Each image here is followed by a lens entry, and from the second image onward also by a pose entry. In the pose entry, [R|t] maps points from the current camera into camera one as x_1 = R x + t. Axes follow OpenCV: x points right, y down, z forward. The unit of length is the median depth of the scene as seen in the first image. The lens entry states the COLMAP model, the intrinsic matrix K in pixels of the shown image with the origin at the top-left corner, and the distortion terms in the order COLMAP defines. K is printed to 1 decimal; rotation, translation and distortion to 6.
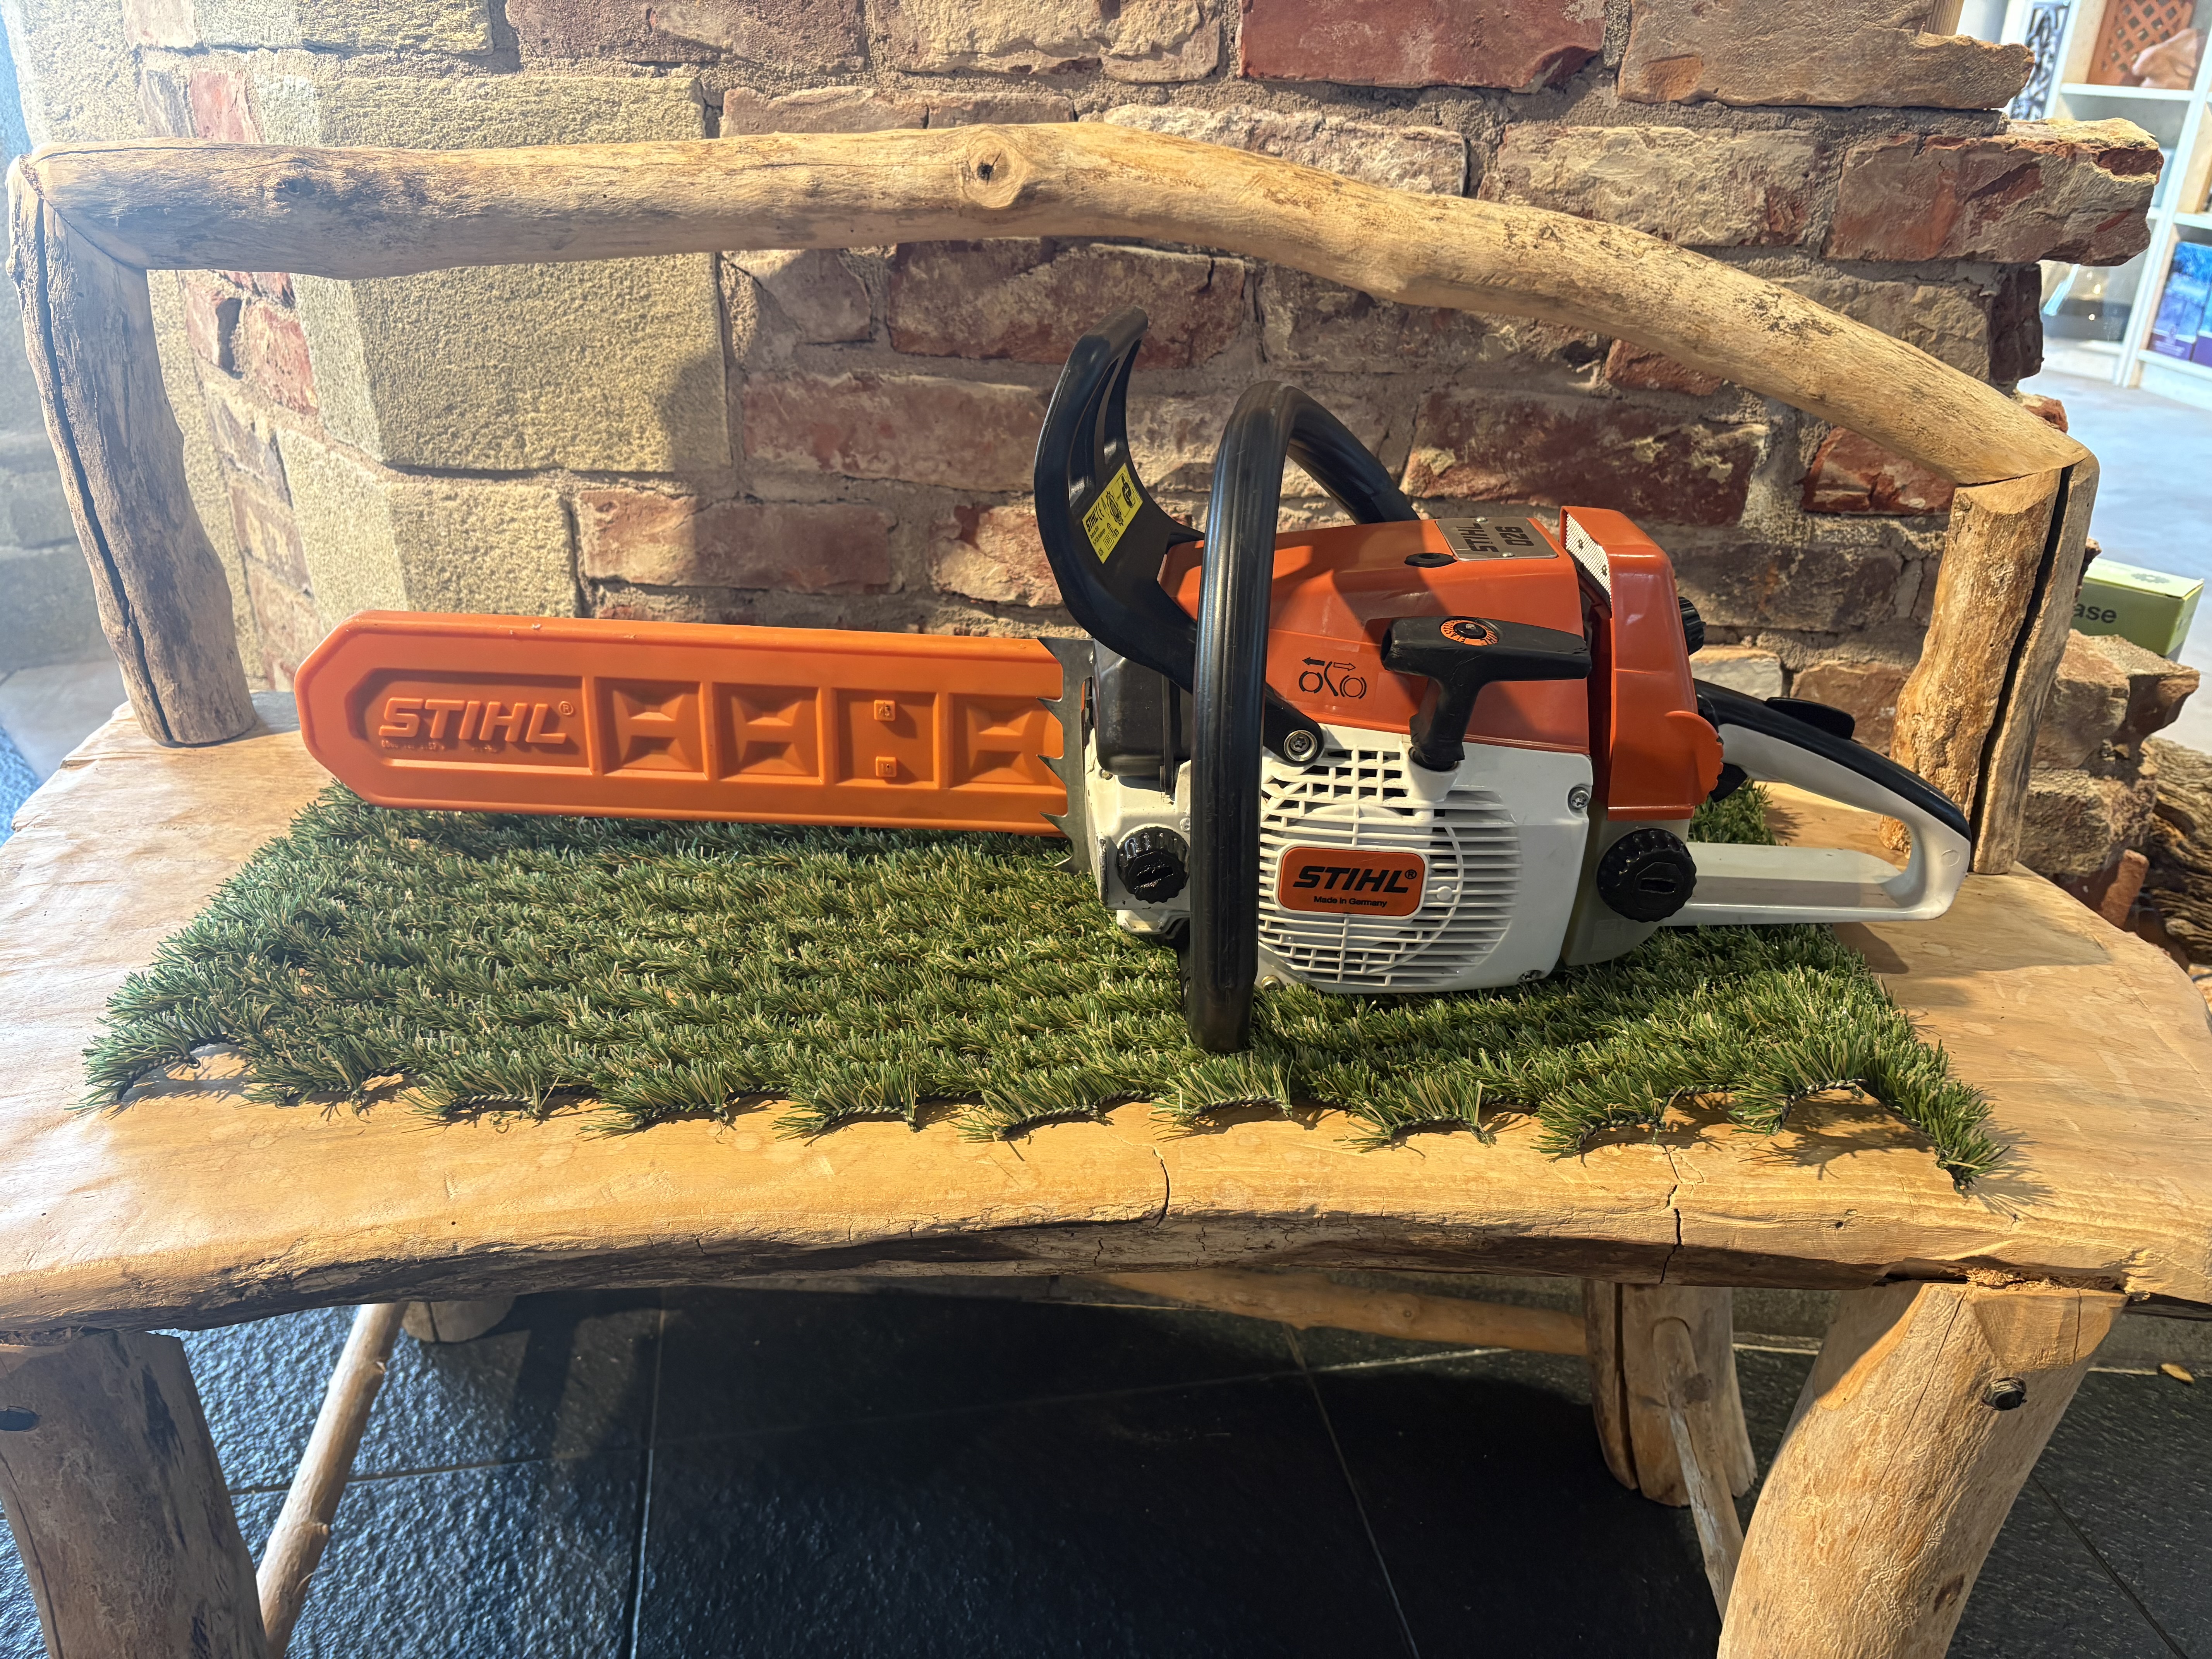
lens RADIAL K [[1734.7, 0, 1123.1], [0, 1734.7, 824.7], [0, 0, 1]] dist [0.006424, -0.022288]
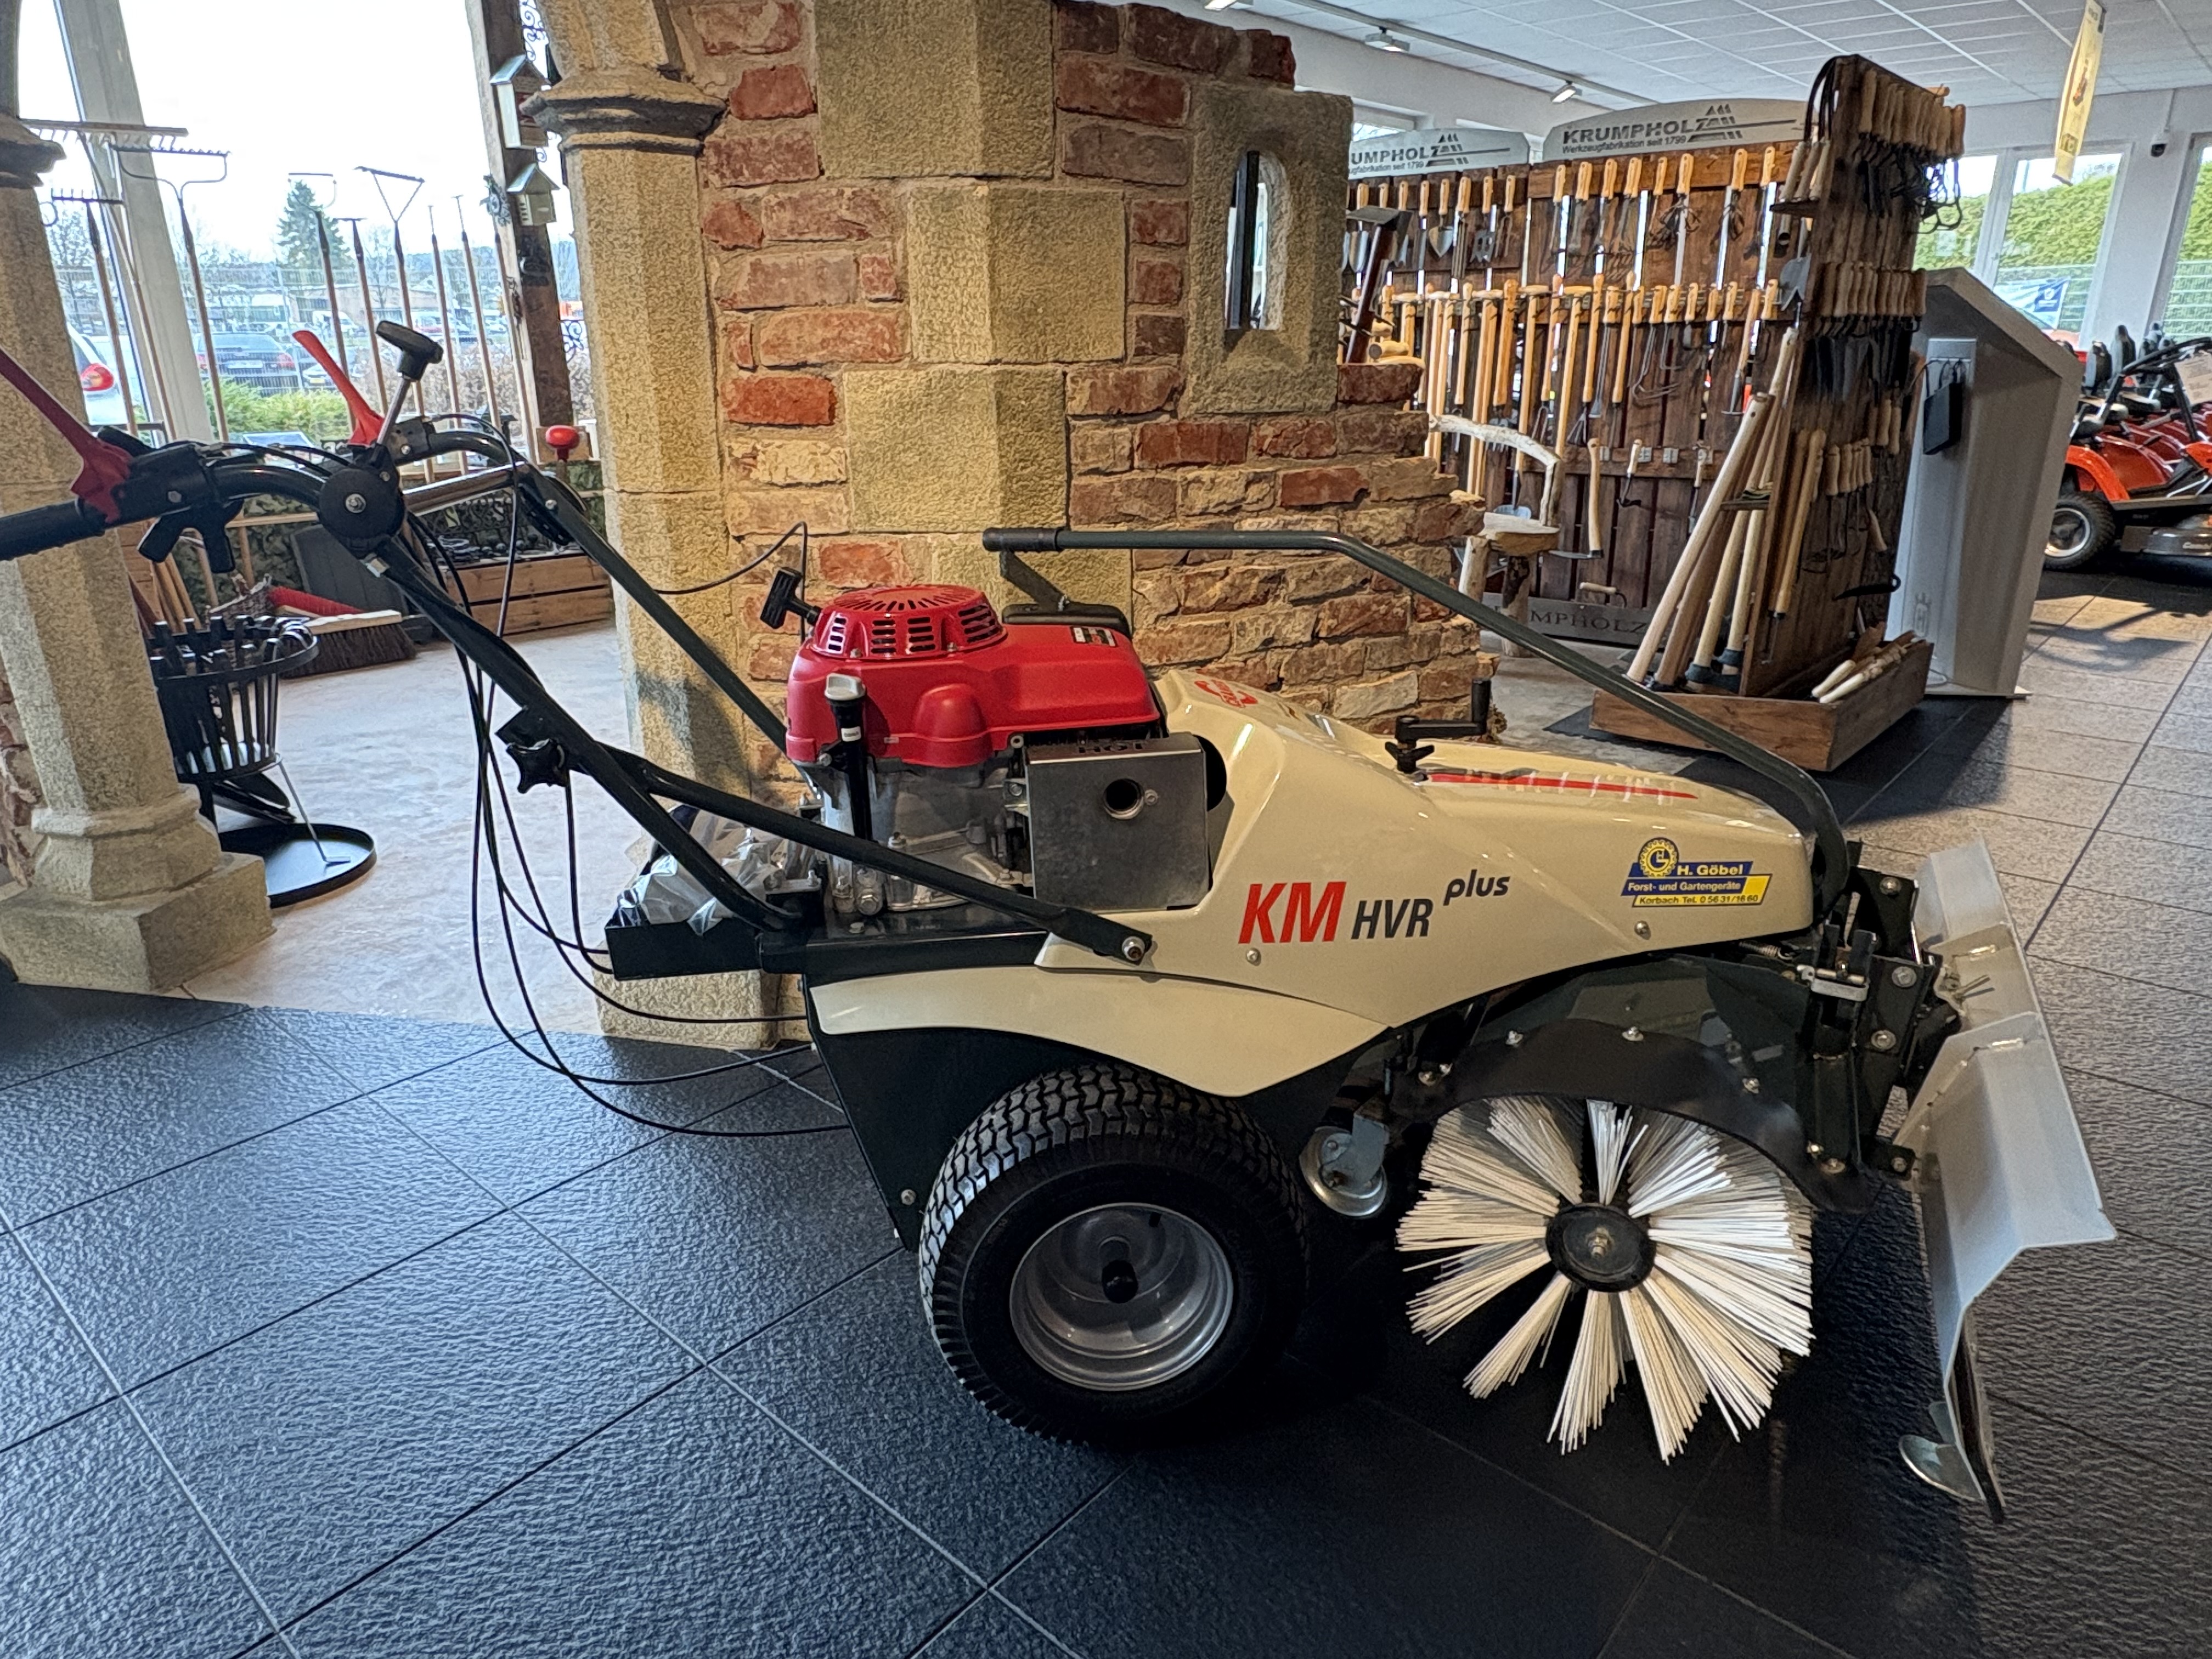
lens RADIAL K [[1448.6, 0, 1115.2], [0, 1448.6, 813.5], [0, 0, 1]] dist [-0.005959, 0.002863]
pose [[0.772388, -0.226053, 0.593563, -1.588591], [0.293655, 0.955739, -0.018141, 0.028531], [-0.563191, 0.188315, 0.804583, -0.667140]]
